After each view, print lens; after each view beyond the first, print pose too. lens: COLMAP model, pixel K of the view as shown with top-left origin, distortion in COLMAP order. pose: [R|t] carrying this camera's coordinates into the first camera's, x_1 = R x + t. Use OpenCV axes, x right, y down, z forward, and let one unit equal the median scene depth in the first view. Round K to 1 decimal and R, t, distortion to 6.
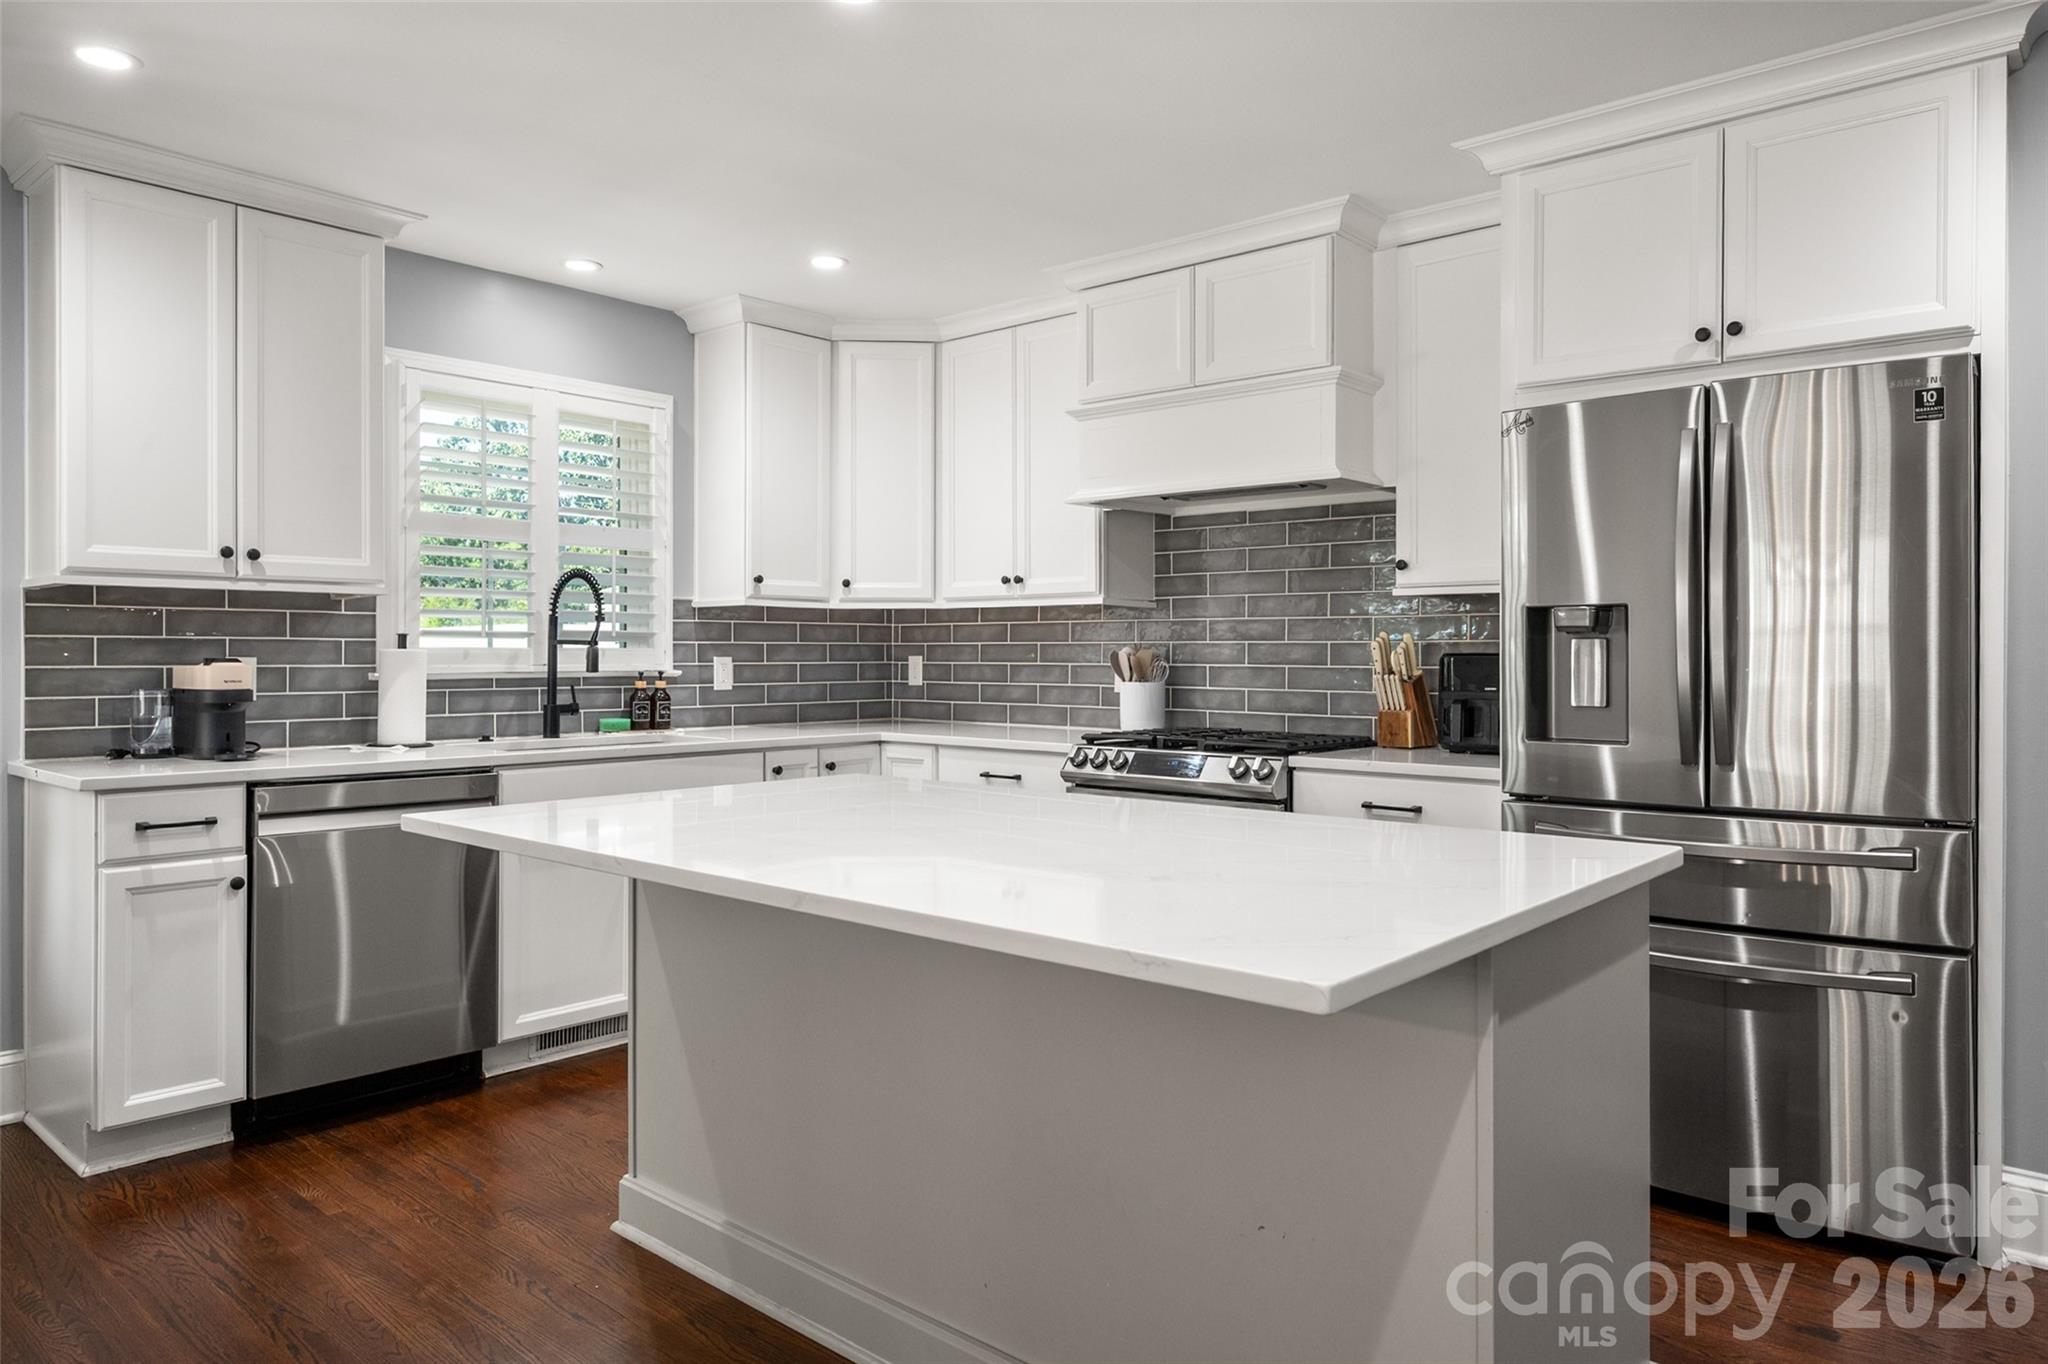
lens RADIAL K [[1325.5, 0, 1036.3], [0, 1325.5, 674.6], [0, 0, 1]] dist [-0.008075, -0.000273]
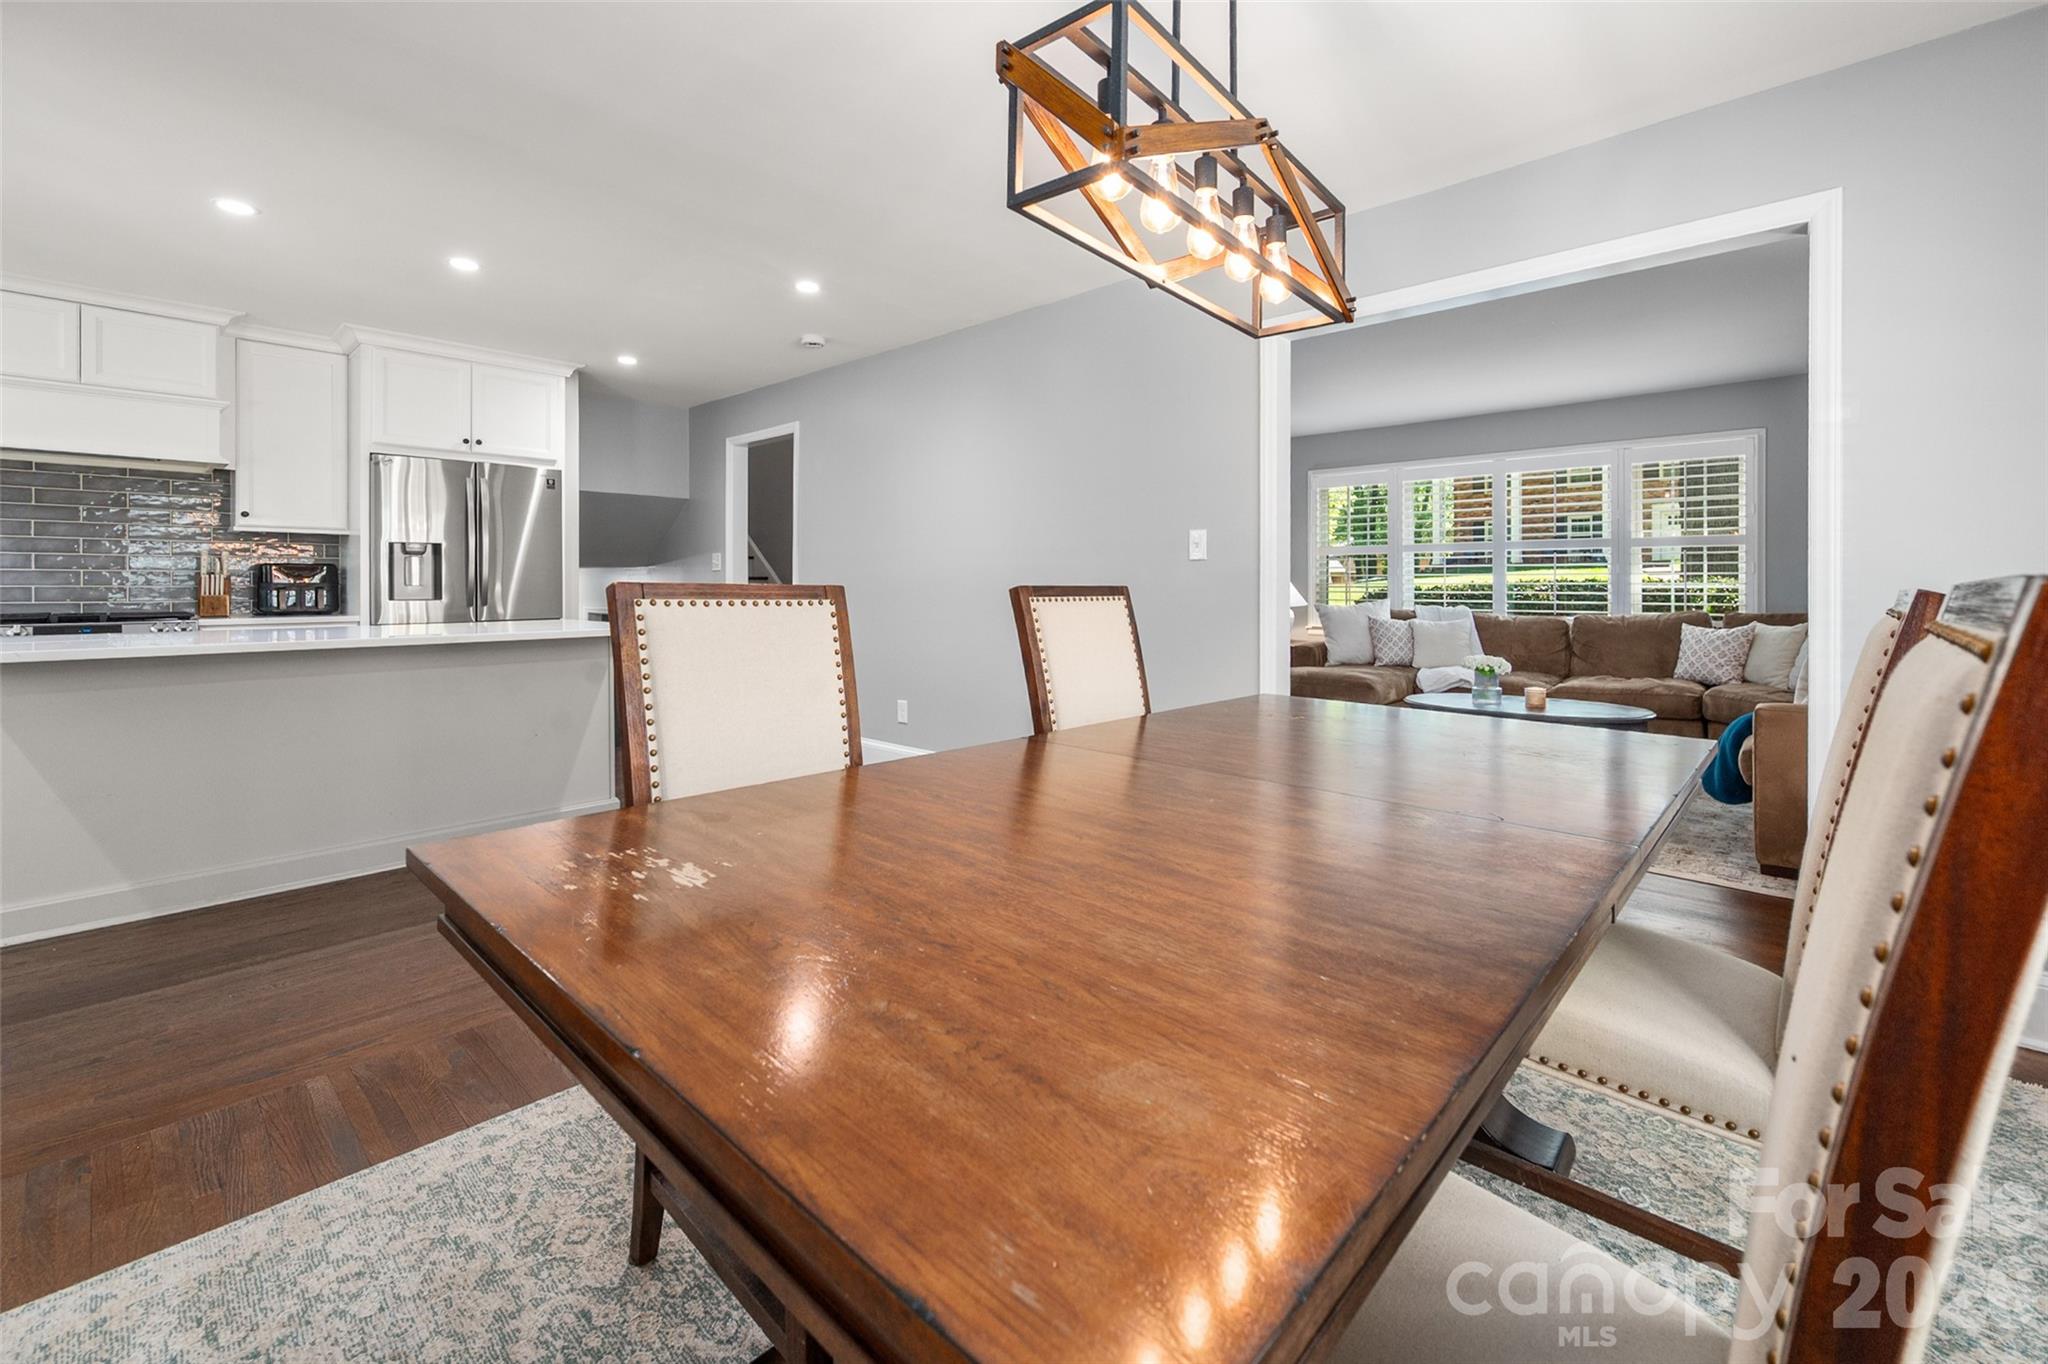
lens RADIAL K [[853.8, 0, 1041.5], [0, 853.8, 588.3], [0, 0, 1]] dist [-0.000127, -0.000141]
pose [[0.010237, -0.005664, 0.999932, -0.605696], [0.021241, 0.999760, 0.005446, 0.024926], [-0.999722, 0.021183, 0.010355, -0.076390]]
